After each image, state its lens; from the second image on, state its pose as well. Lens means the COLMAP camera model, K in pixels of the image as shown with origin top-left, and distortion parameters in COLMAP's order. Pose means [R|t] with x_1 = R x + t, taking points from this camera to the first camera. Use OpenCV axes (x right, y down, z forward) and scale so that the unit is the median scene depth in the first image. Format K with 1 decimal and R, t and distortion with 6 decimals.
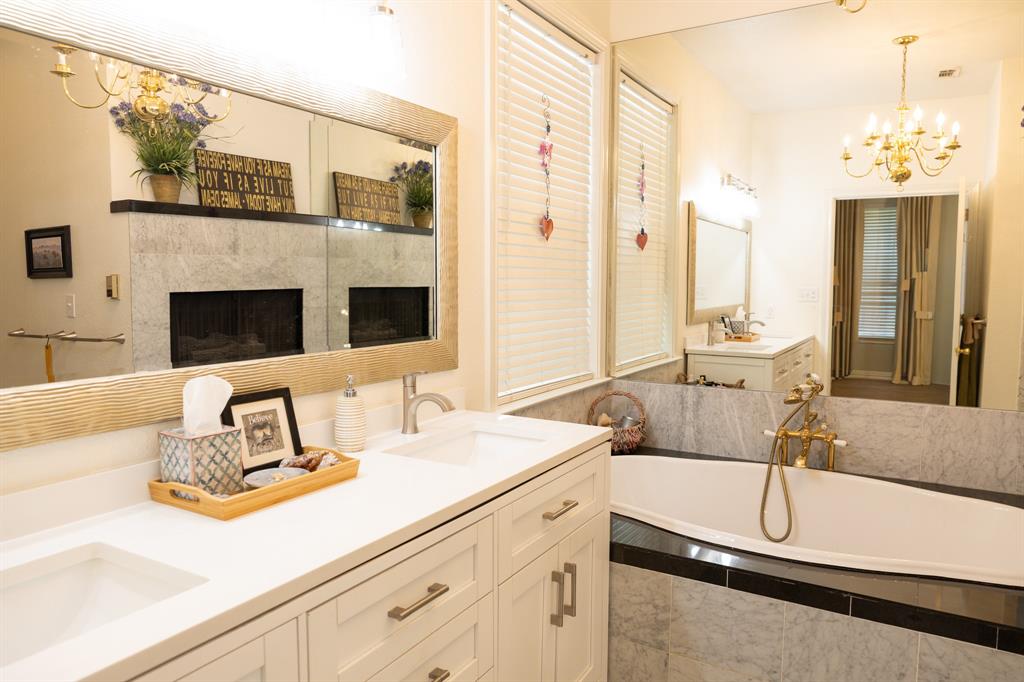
lens RADIAL K [[688.4, 0, 516.5], [0, 688.4, 339.2], [0, 0, 1]] dist [-0.005603, -0.000464]
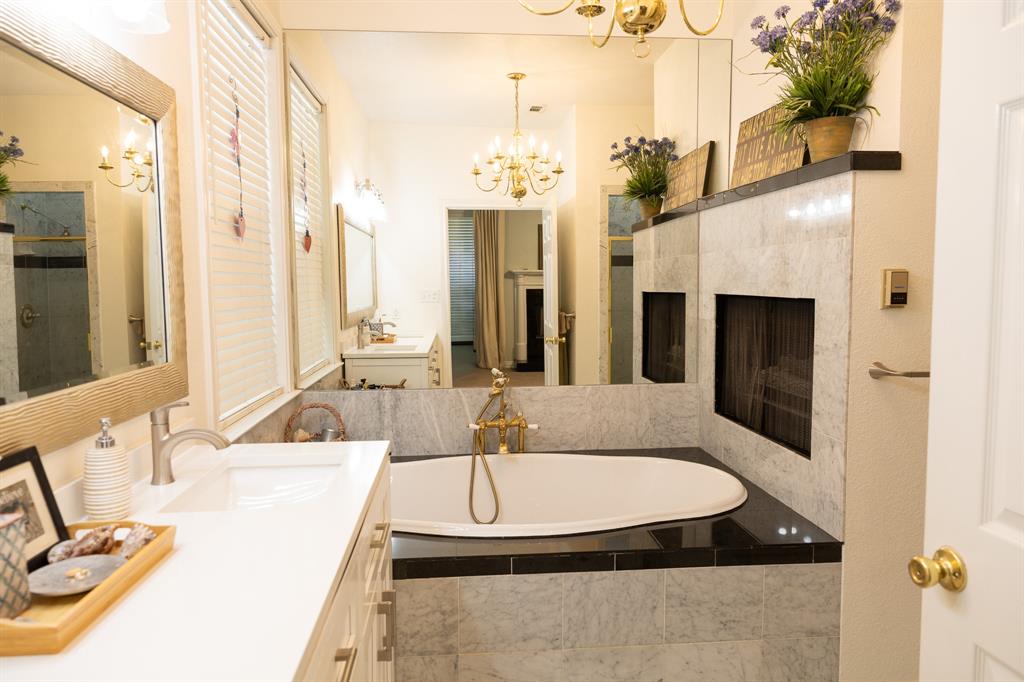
lens RADIAL K [[688.4, 0, 516.5], [0, 688.4, 339.2], [0, 0, 1]] dist [-0.005603, -0.000464]
pose [[0.811220, -0.056903, 0.581965, -0.201629], [0.059034, 0.998139, 0.015307, -0.011904], [-0.581753, 0.021939, 0.813070, 0.089145]]
